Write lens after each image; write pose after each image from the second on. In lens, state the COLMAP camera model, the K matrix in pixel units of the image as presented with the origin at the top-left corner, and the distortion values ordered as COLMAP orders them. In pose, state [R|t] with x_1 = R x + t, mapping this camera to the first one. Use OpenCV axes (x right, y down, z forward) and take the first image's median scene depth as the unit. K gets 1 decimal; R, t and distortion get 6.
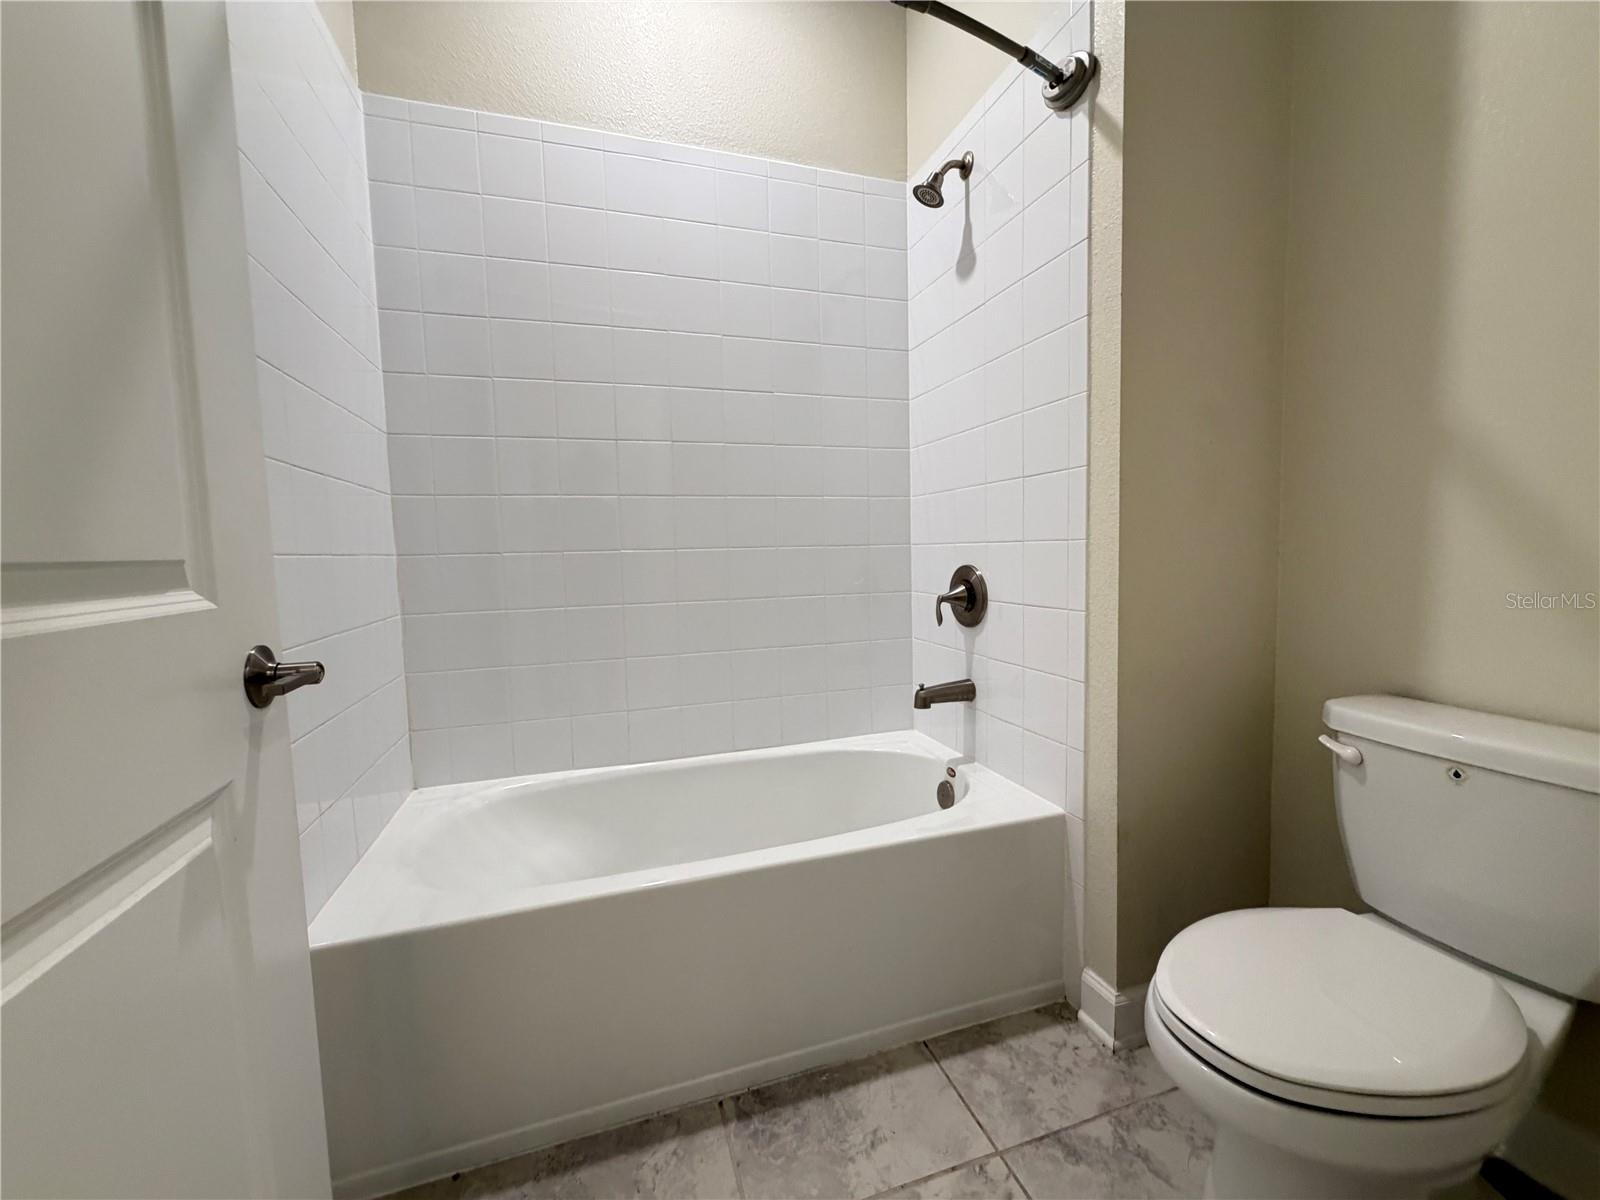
lens RADIAL K [[639.3, 0, 793.1], [0, 639.3, 602.4], [0, 0, 1]] dist [-0.000450, 0.000543]
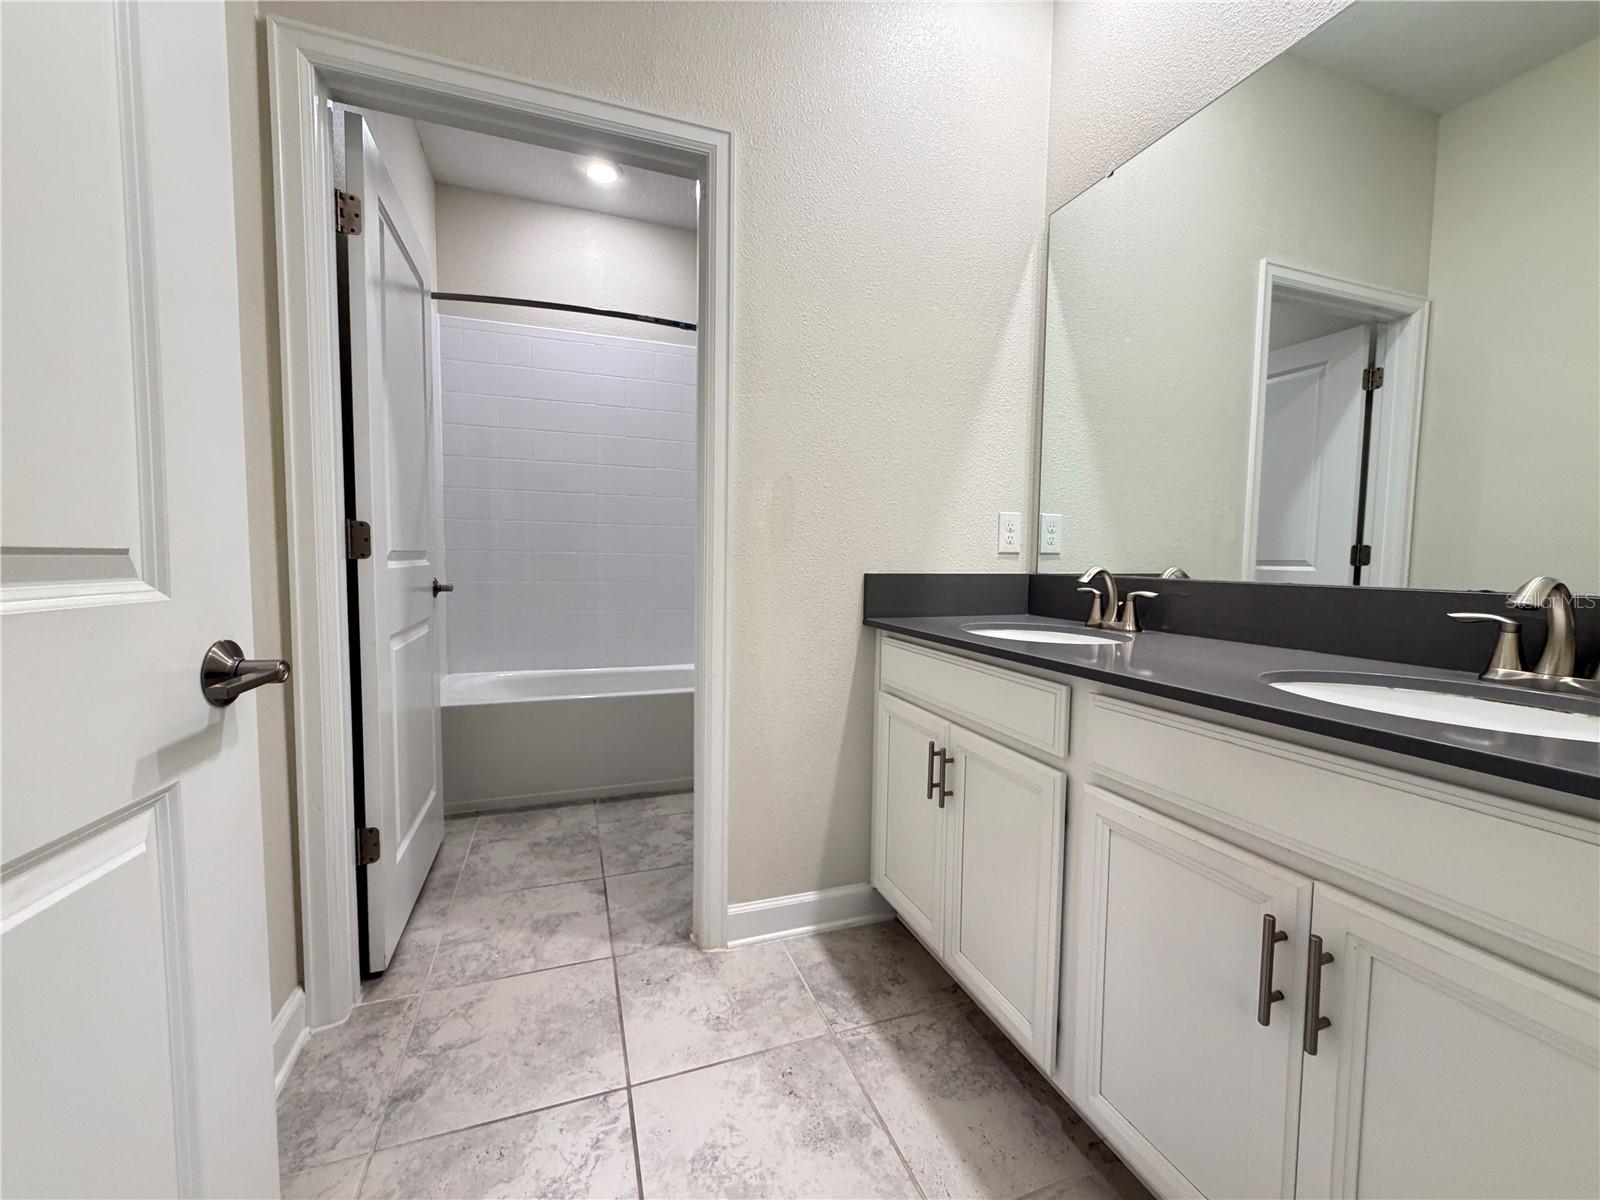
lens RADIAL K [[639.3, 0, 807.5], [0, 639.3, 598.8], [0, 0, 1]] dist [-0.000450, 0.000543]
pose [[0.997340, 0.035794, 0.063504, 0.129830], [-0.033967, 0.998984, -0.029618, 0.032028], [-0.064499, 0.027382, 0.997542, -0.364638]]
